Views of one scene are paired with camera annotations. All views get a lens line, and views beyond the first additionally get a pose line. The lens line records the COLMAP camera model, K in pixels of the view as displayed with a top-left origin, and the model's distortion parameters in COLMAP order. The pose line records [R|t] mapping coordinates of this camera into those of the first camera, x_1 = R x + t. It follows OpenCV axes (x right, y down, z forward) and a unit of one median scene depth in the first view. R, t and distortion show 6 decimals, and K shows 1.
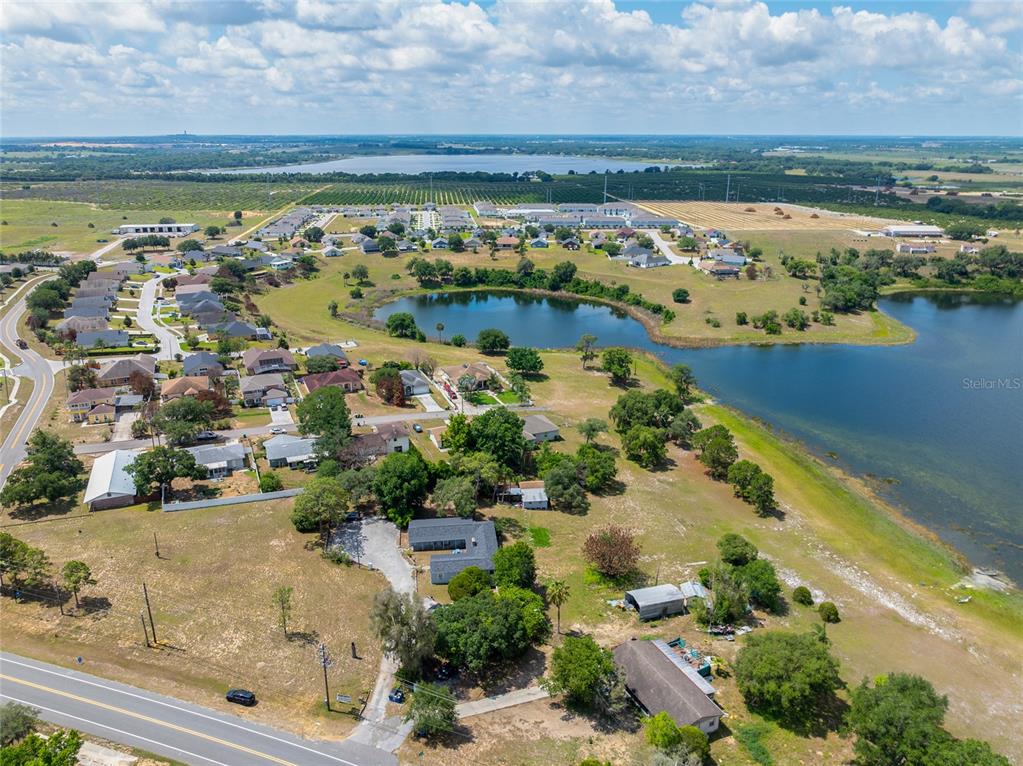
lens RADIAL K [[717.9, 0, 518.2], [0, 717.9, 403.1], [0, 0, 1]] dist [-0.020380, 0.007893]
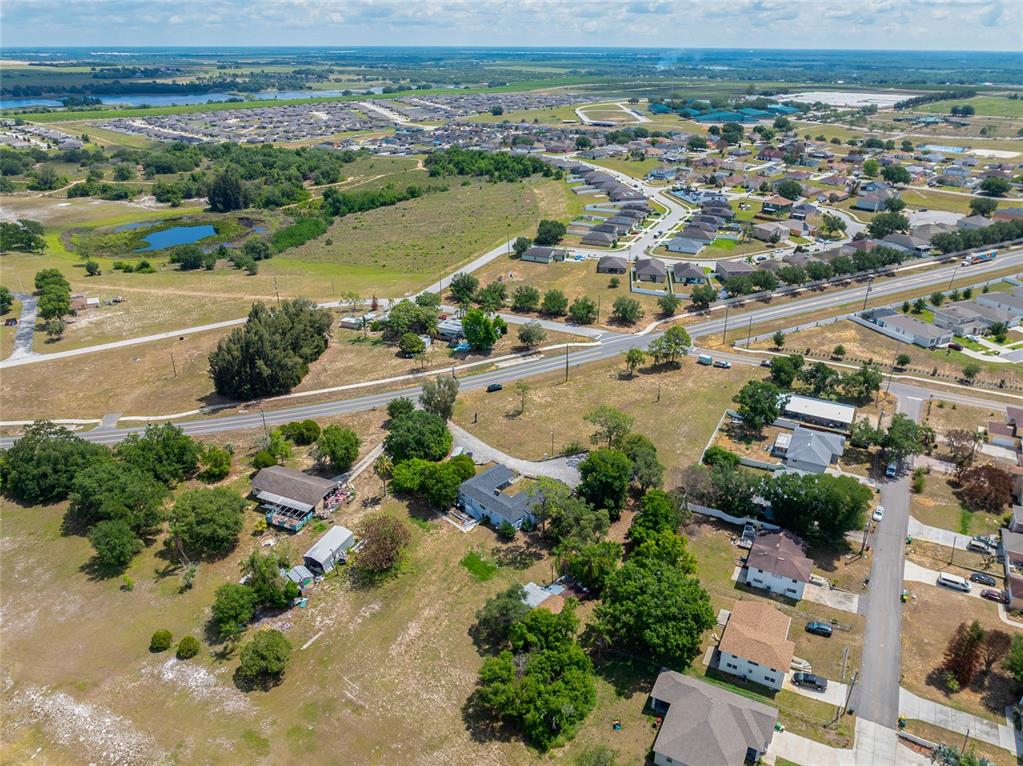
lens RADIAL K [[717.9, 0, 518.2], [0, 717.9, 403.1], [0, 0, 1]] dist [-0.020380, 0.007893]
pose [[-0.775964, 0.282482, -0.563989, 0.156831], [-0.228573, 0.707426, 0.668807, -0.204334], [0.587906, 0.647883, -0.484370, 0.469818]]
